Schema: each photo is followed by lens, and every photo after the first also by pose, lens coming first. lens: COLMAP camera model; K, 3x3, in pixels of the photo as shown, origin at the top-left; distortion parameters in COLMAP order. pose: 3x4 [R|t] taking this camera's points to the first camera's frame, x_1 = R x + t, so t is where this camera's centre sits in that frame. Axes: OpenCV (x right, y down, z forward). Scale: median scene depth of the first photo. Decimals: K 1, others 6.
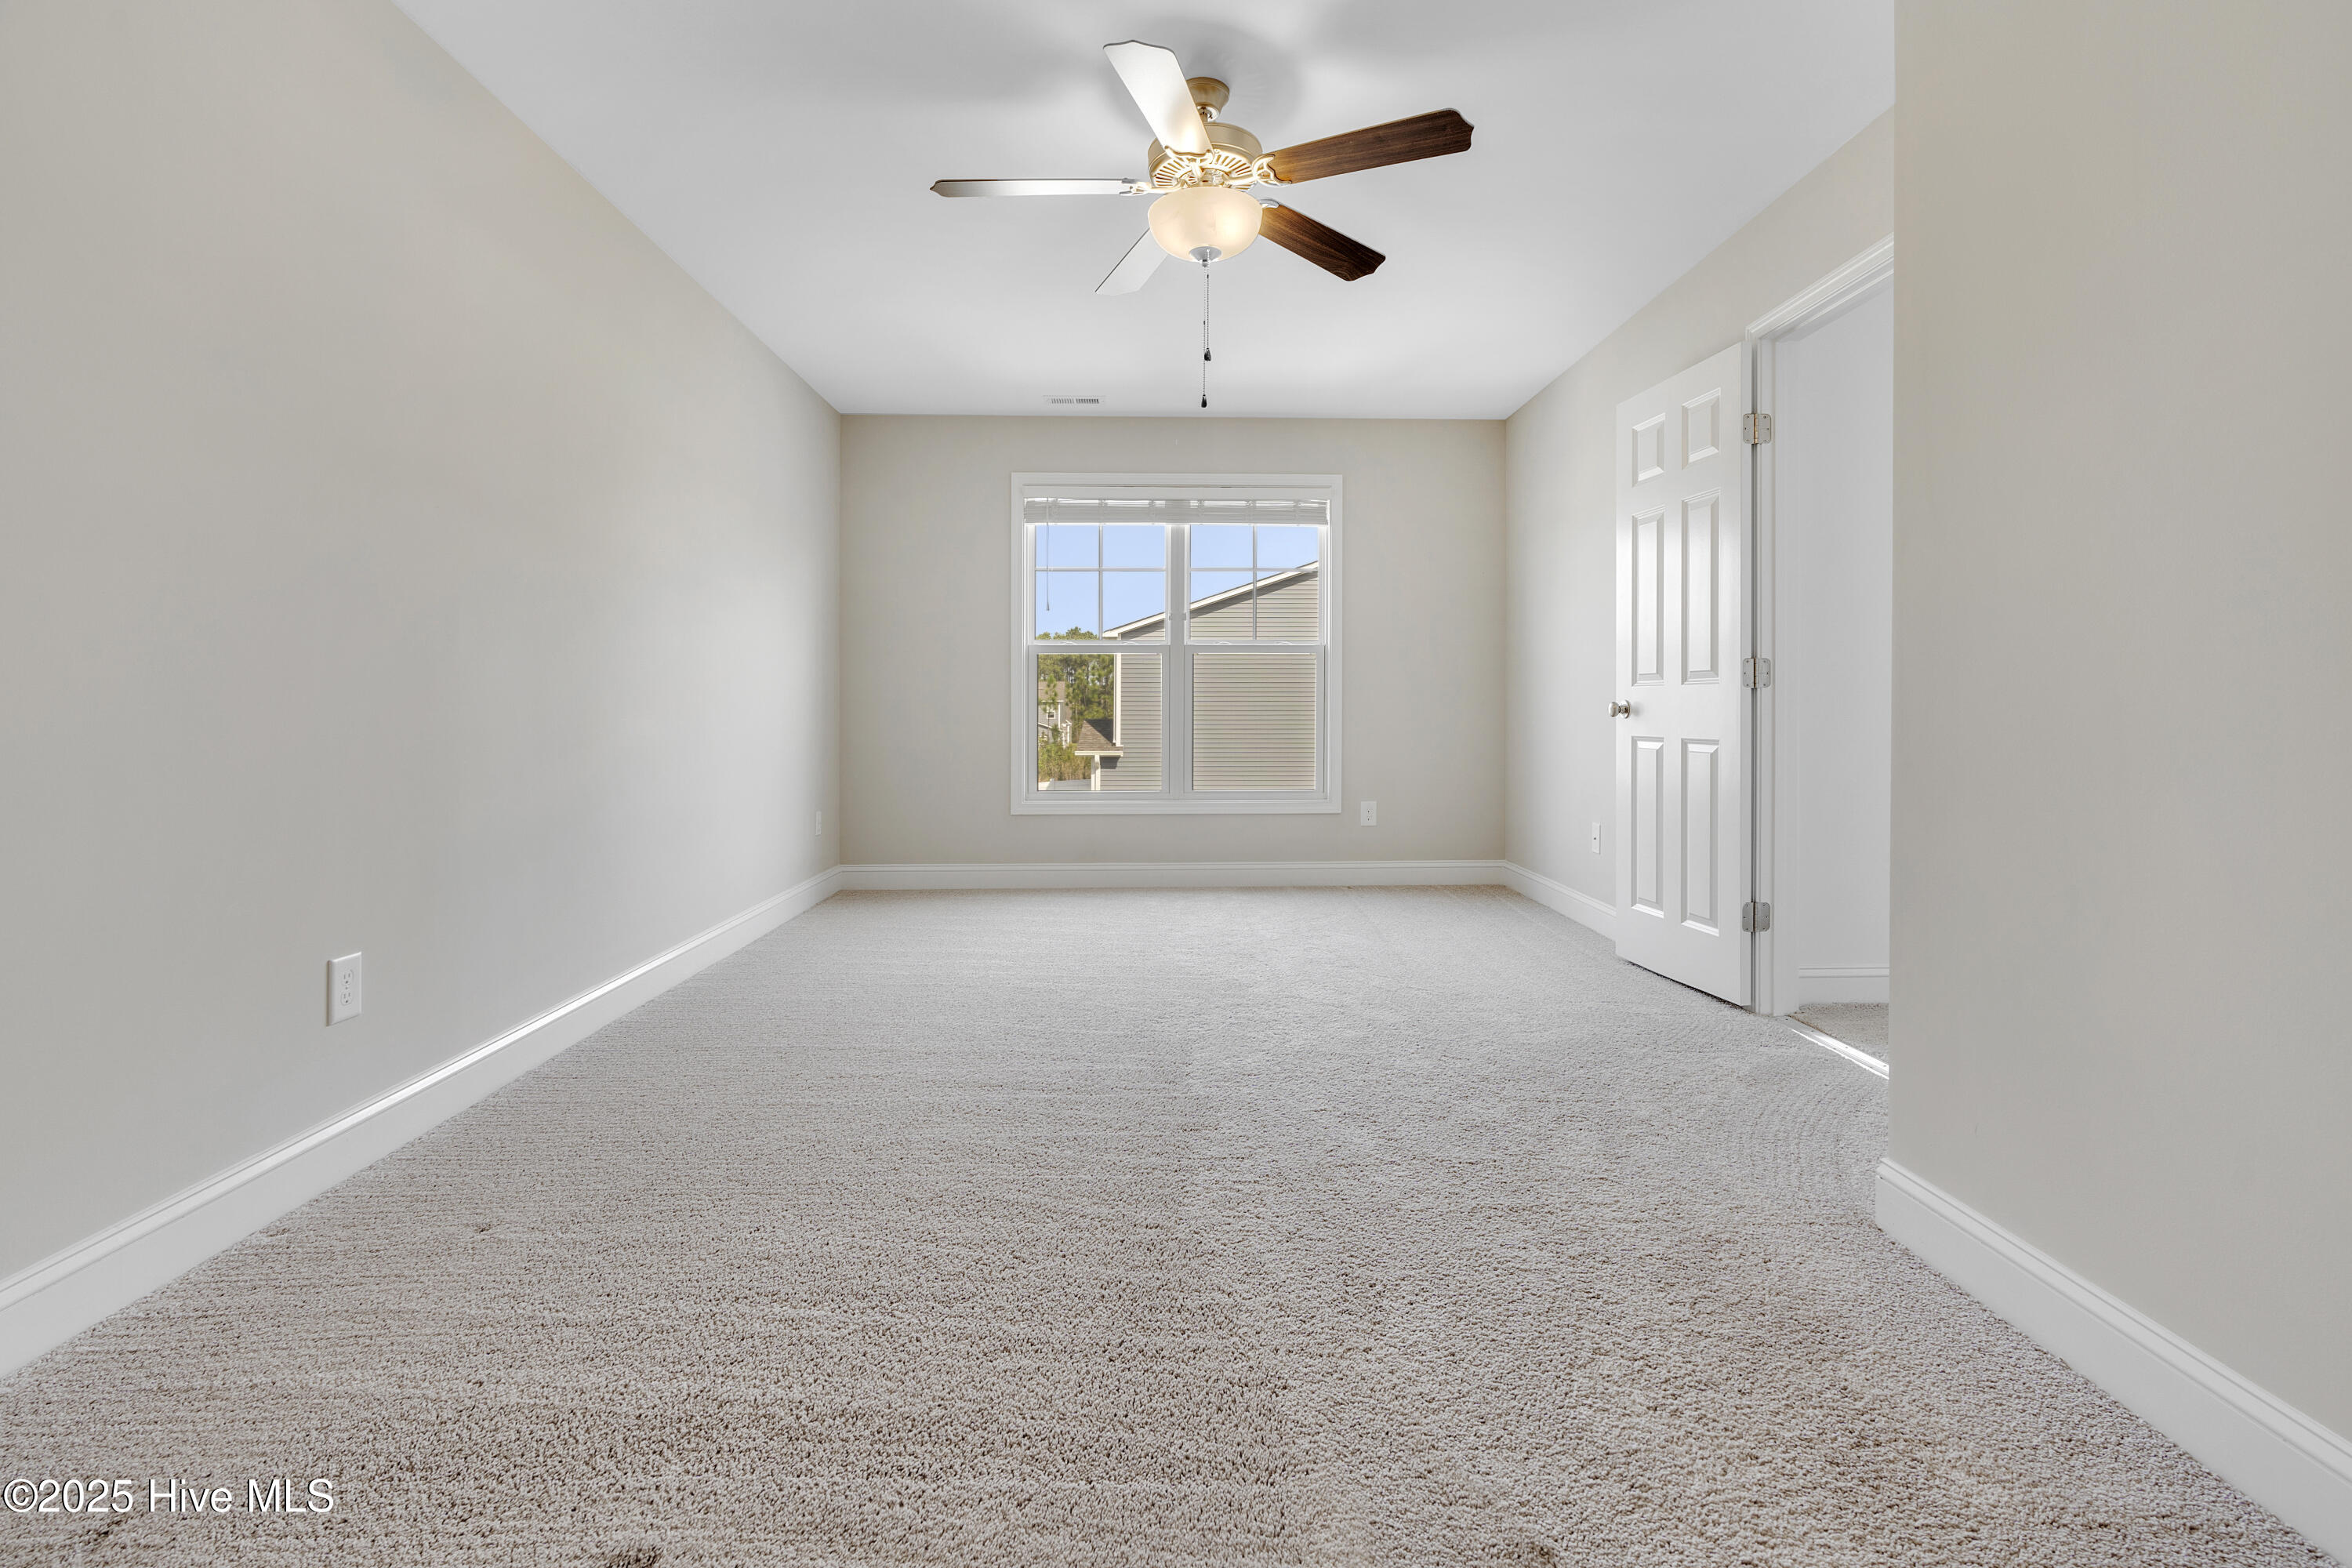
lens RADIAL K [[1099.2, 0, 1183.3], [0, 1099.2, 698.2], [0, 0, 1]] dist [-0.016114, 0.008677]
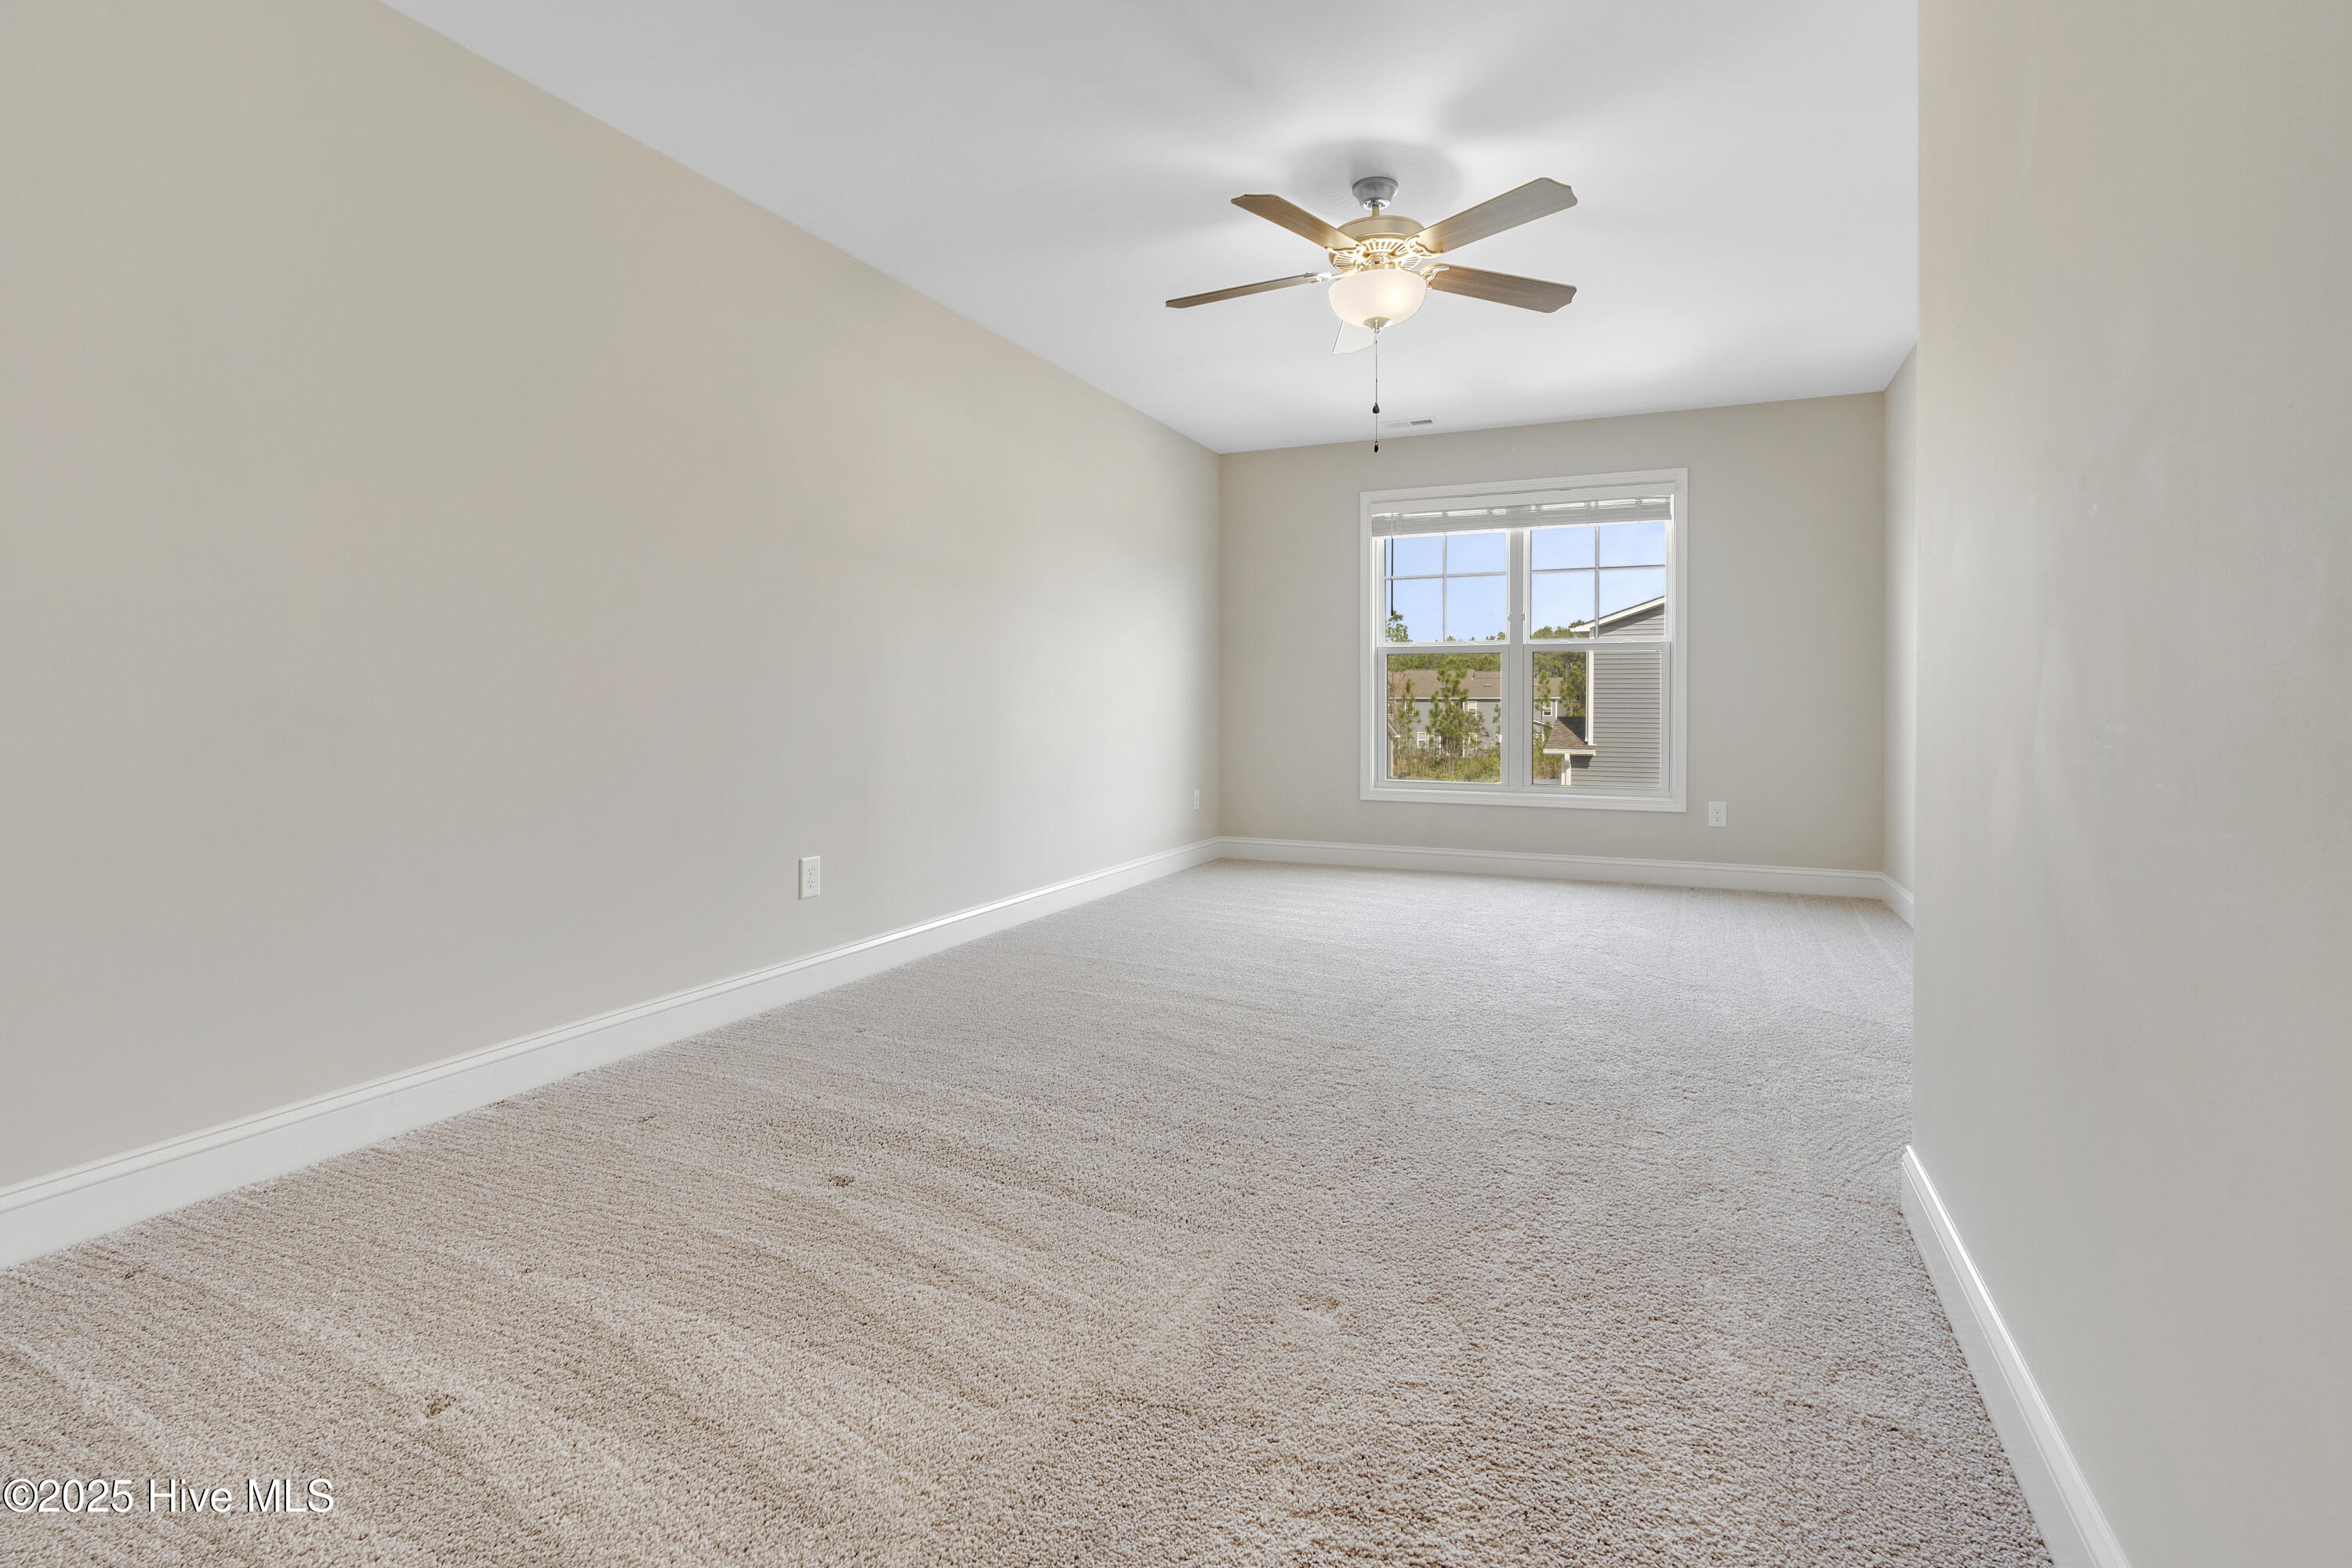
lens RADIAL K [[1099.2, 0, 1183.3], [0, 1099.2, 698.2], [0, 0, 1]] dist [-0.016114, 0.008677]
pose [[0.897137, 0.002240, -0.441747, 0.176739], [-0.000861, 0.999994, 0.003321, -0.000696], [0.441752, -0.002599, 0.897134, -0.080147]]
